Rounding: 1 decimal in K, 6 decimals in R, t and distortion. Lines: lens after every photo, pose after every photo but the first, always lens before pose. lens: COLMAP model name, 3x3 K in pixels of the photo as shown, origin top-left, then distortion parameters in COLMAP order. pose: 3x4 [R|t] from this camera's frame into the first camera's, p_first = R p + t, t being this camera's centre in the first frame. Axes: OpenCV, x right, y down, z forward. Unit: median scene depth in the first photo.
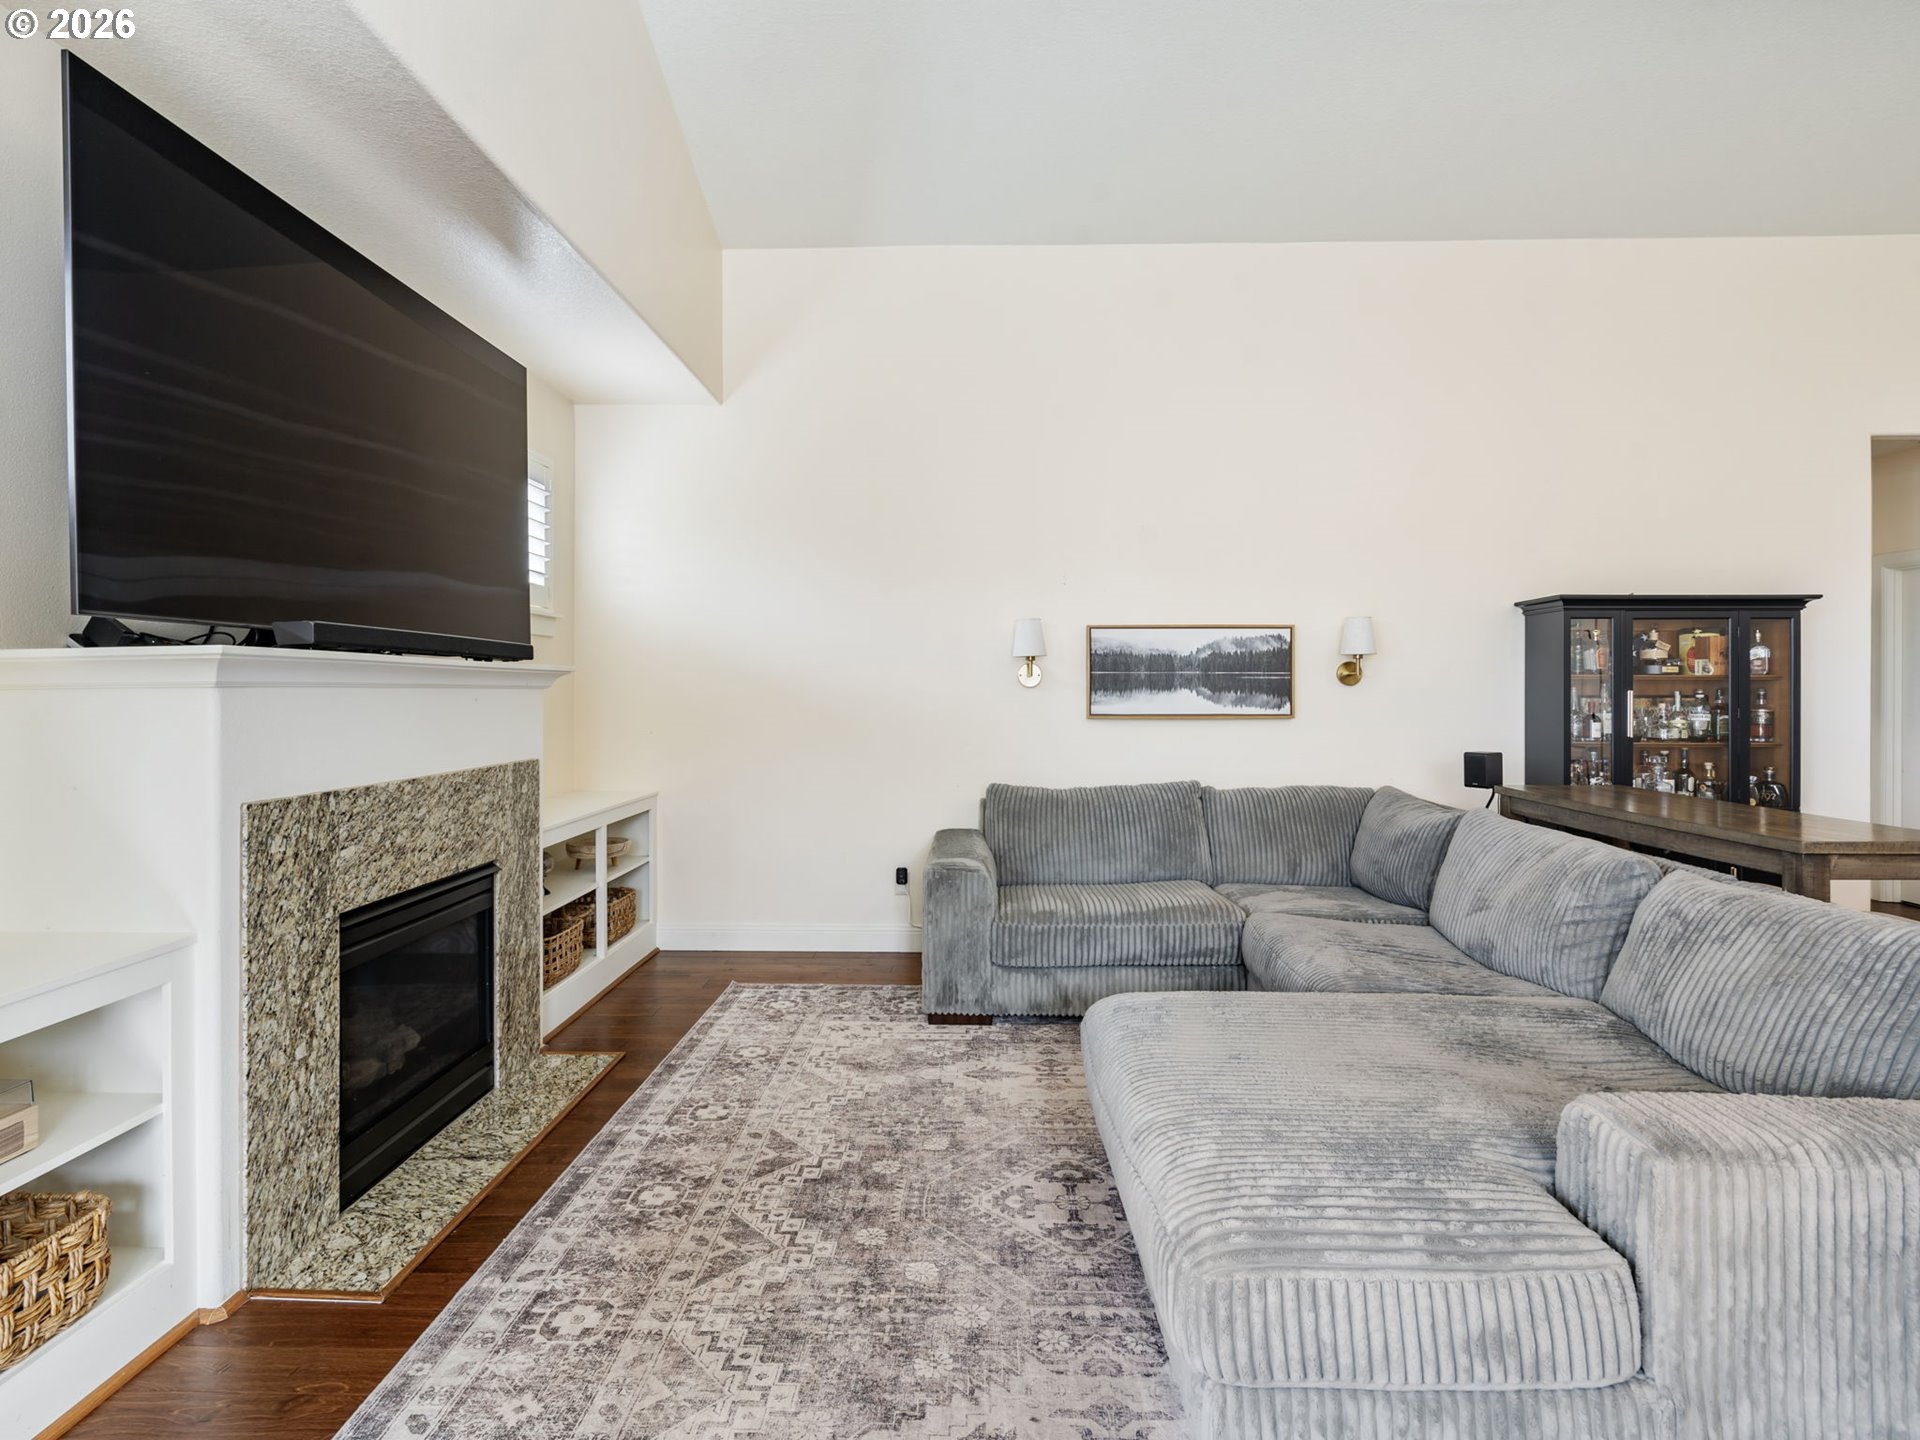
lens RADIAL K [[989.2, 0, 960.1], [0, 989.2, 698.7], [0, 0, 1]] dist [-0.006590, 0.002441]
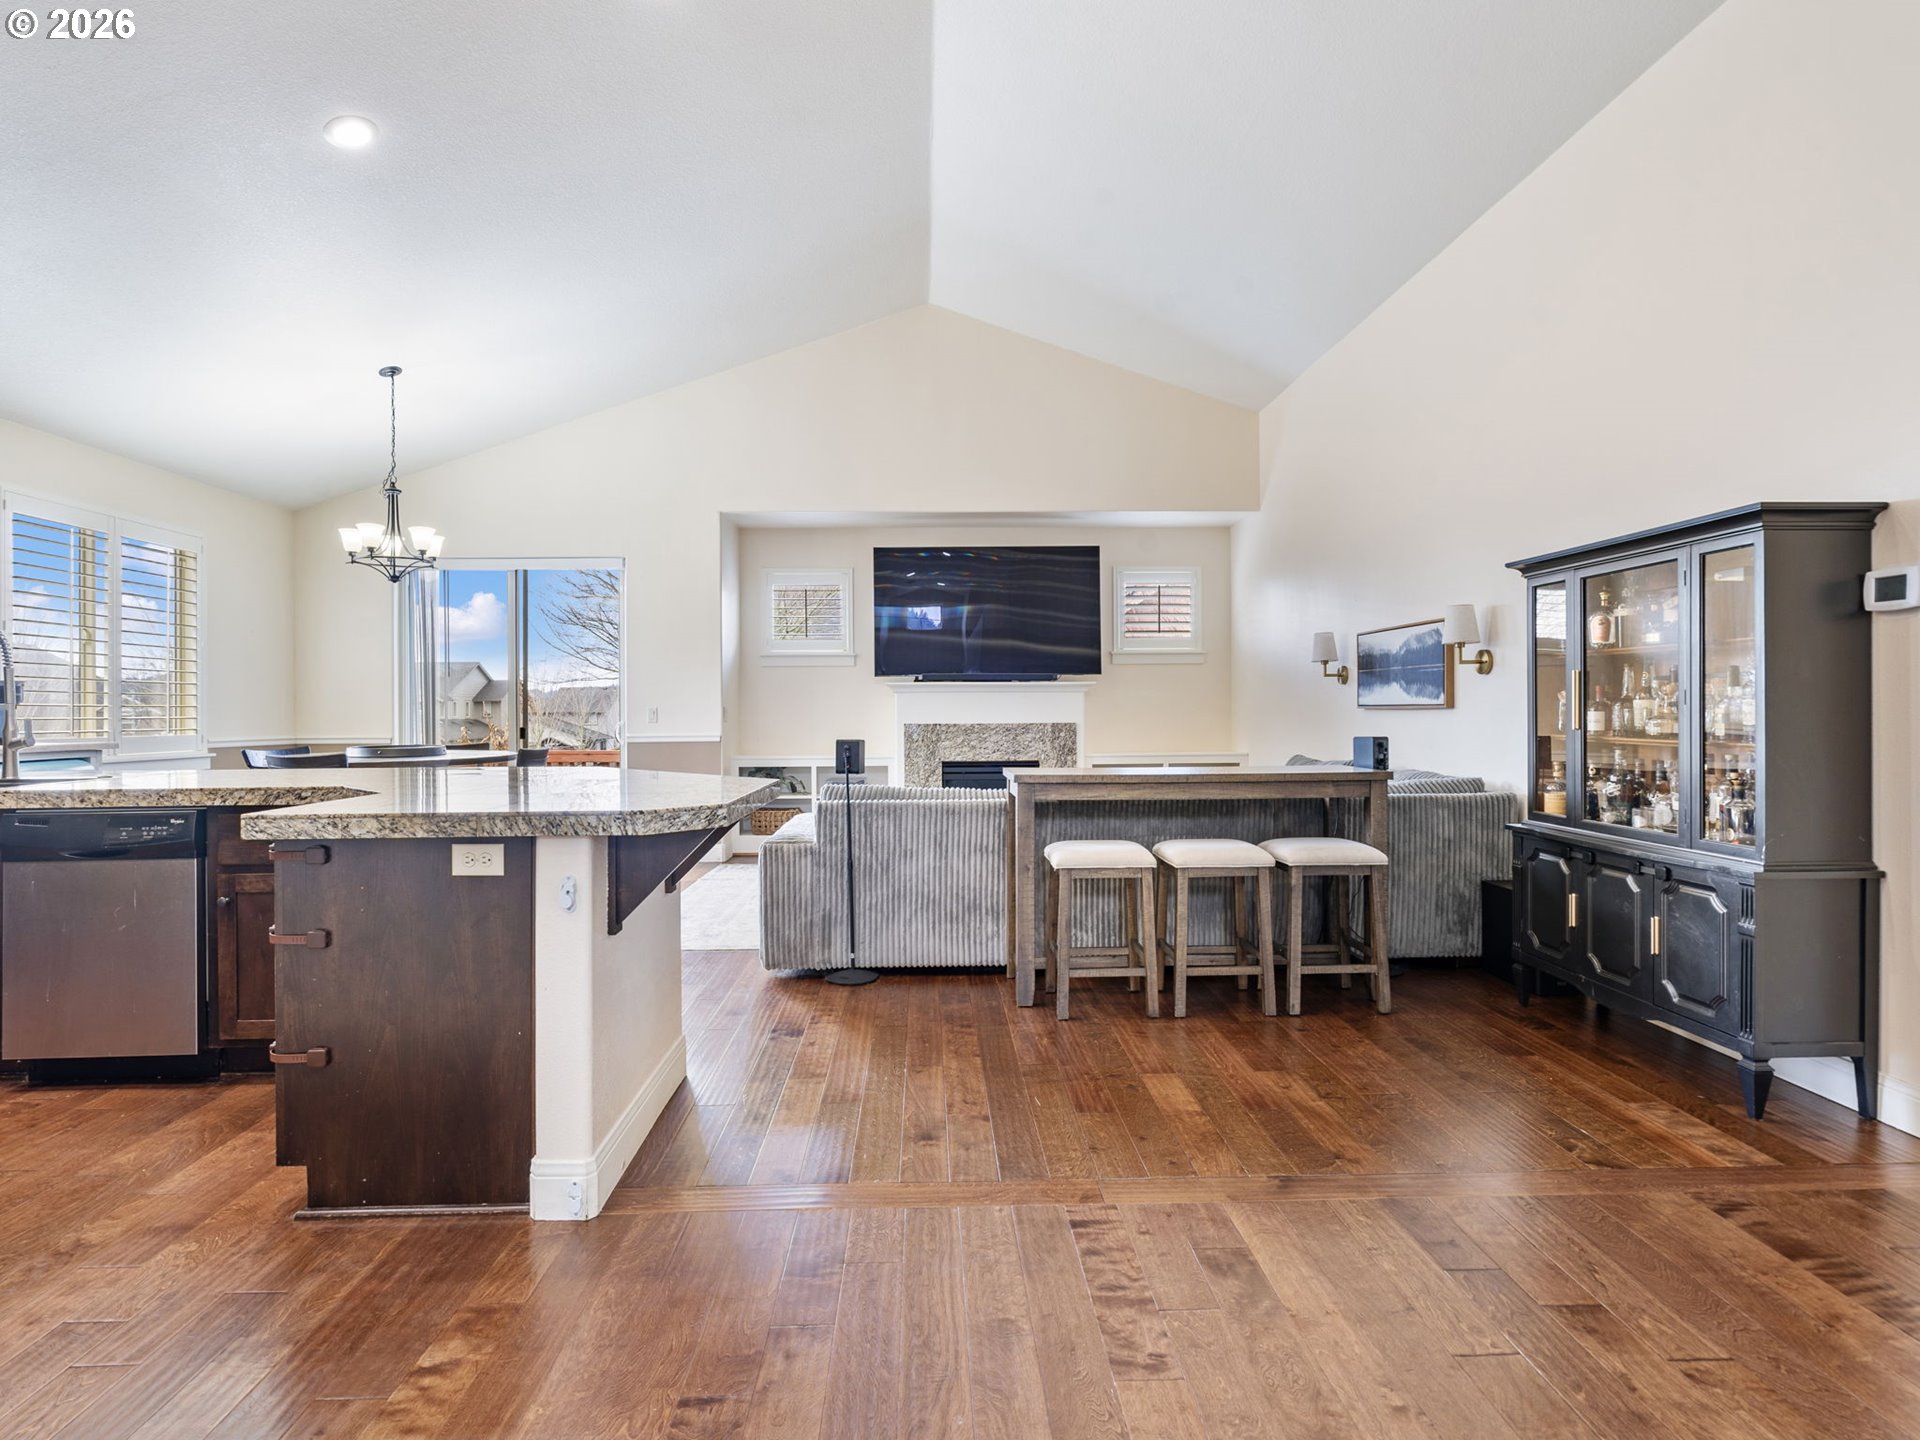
lens RADIAL K [[983.5, 0, 947.7], [0, 983.5, 711.1], [0, 0, 1]] dist [0.000019, 0.000896]
pose [[0.046009, 0.001264, -0.998940, 1.339637], [-0.002006, 0.999997, 0.001173, 0.023132], [0.998939, 0.001950, 0.046011, 0.433464]]
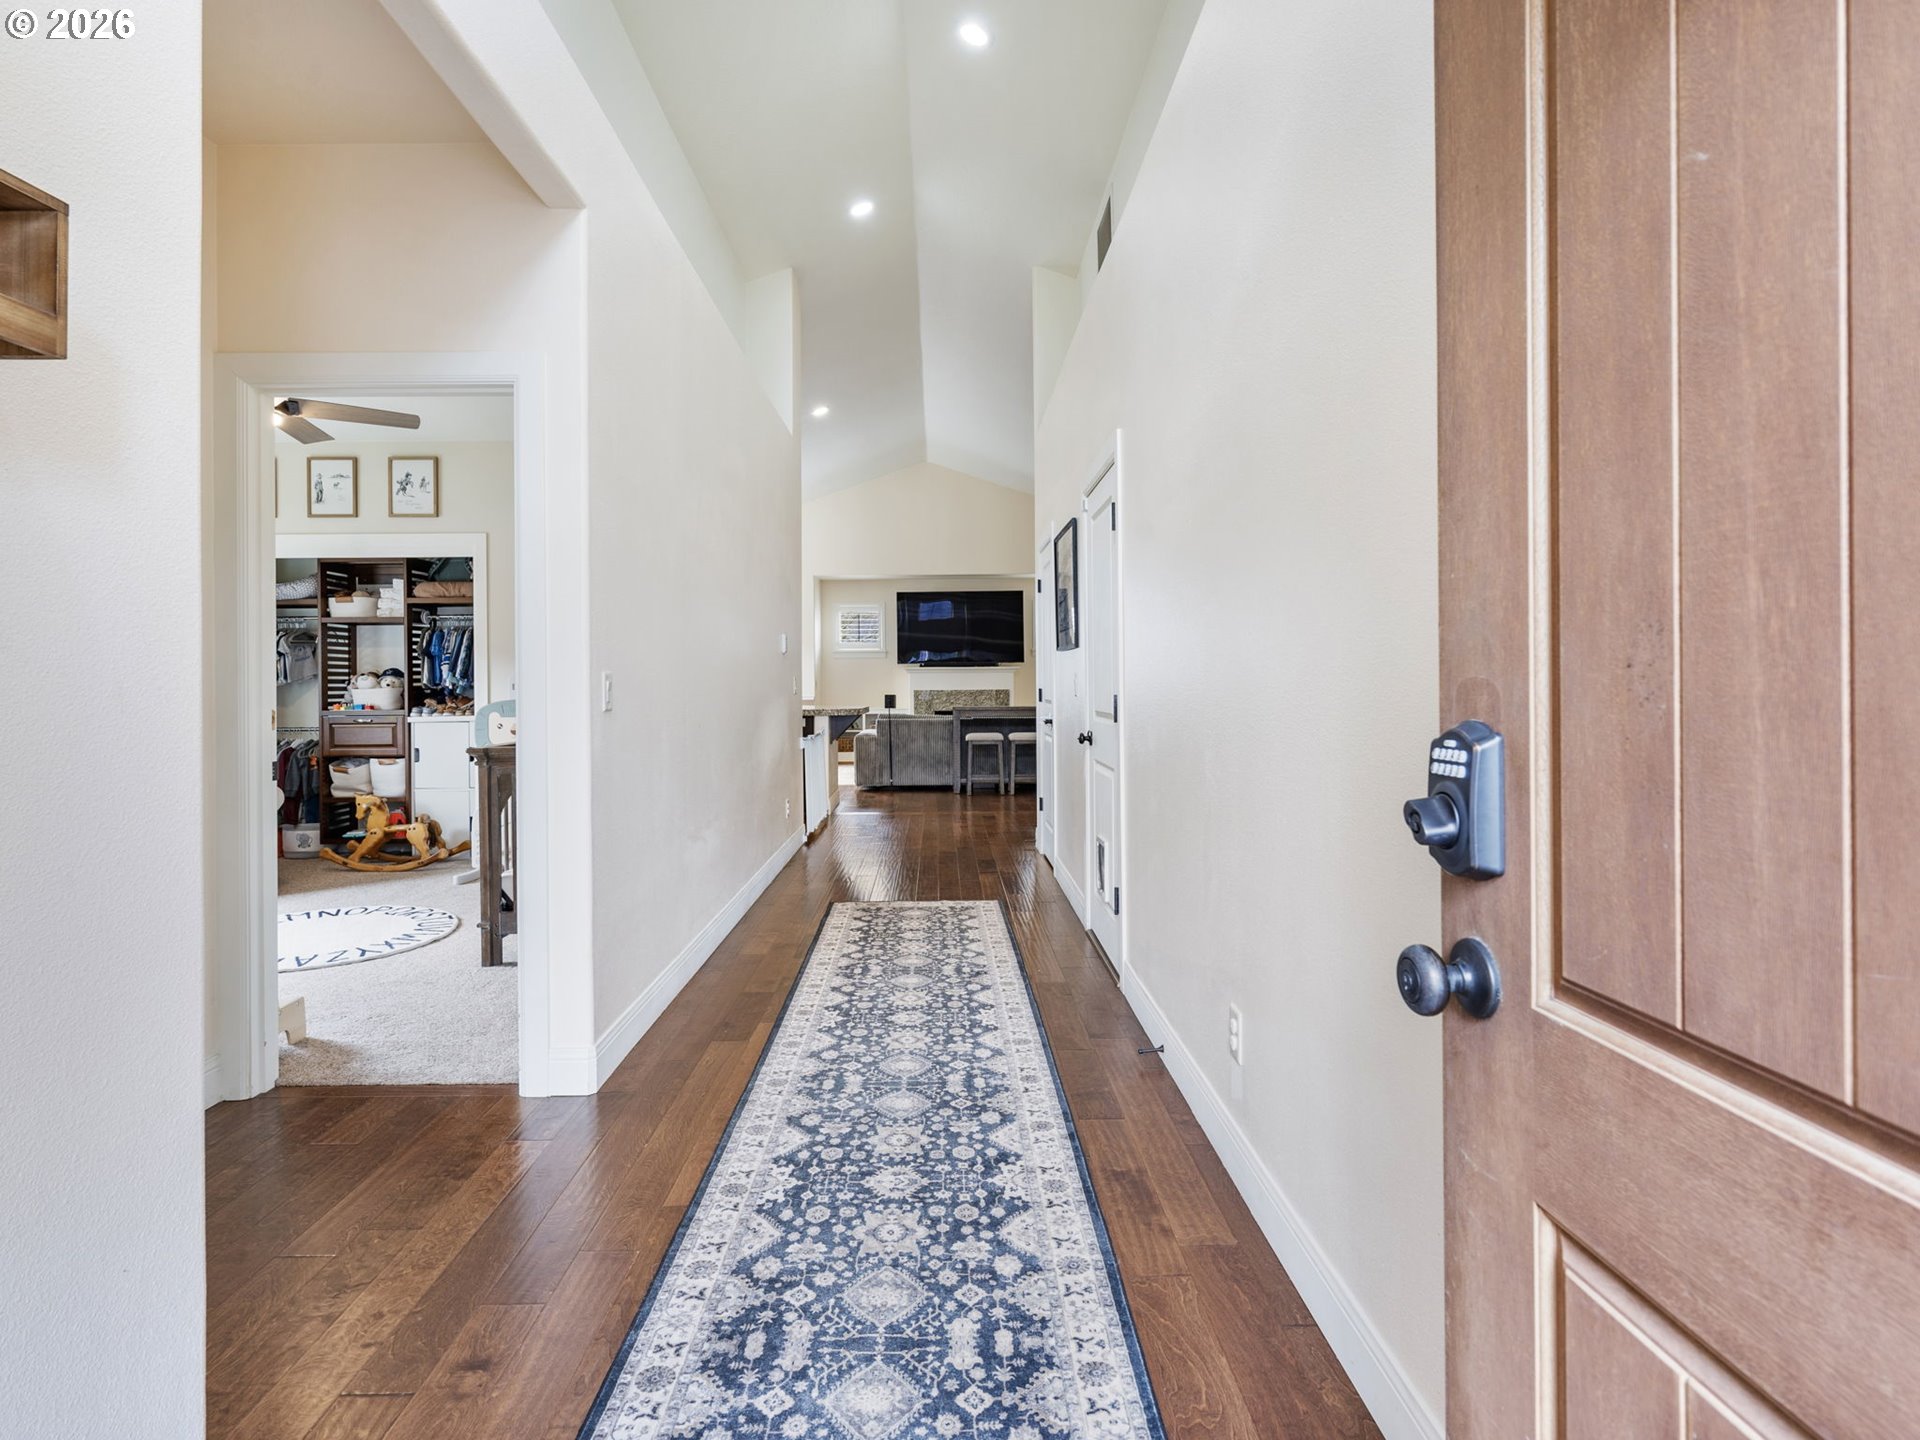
lens RADIAL K [[983.5, 0, 947.7], [0, 983.5, 711.1], [0, 0, 1]] dist [0.000019, 0.000896]
pose [[0.030479, 0.029204, -0.999109, 2.668360], [-0.000296, 0.999573, 0.029209, 0.022641], [0.999535, -0.000594, 0.030475, 0.448666]]
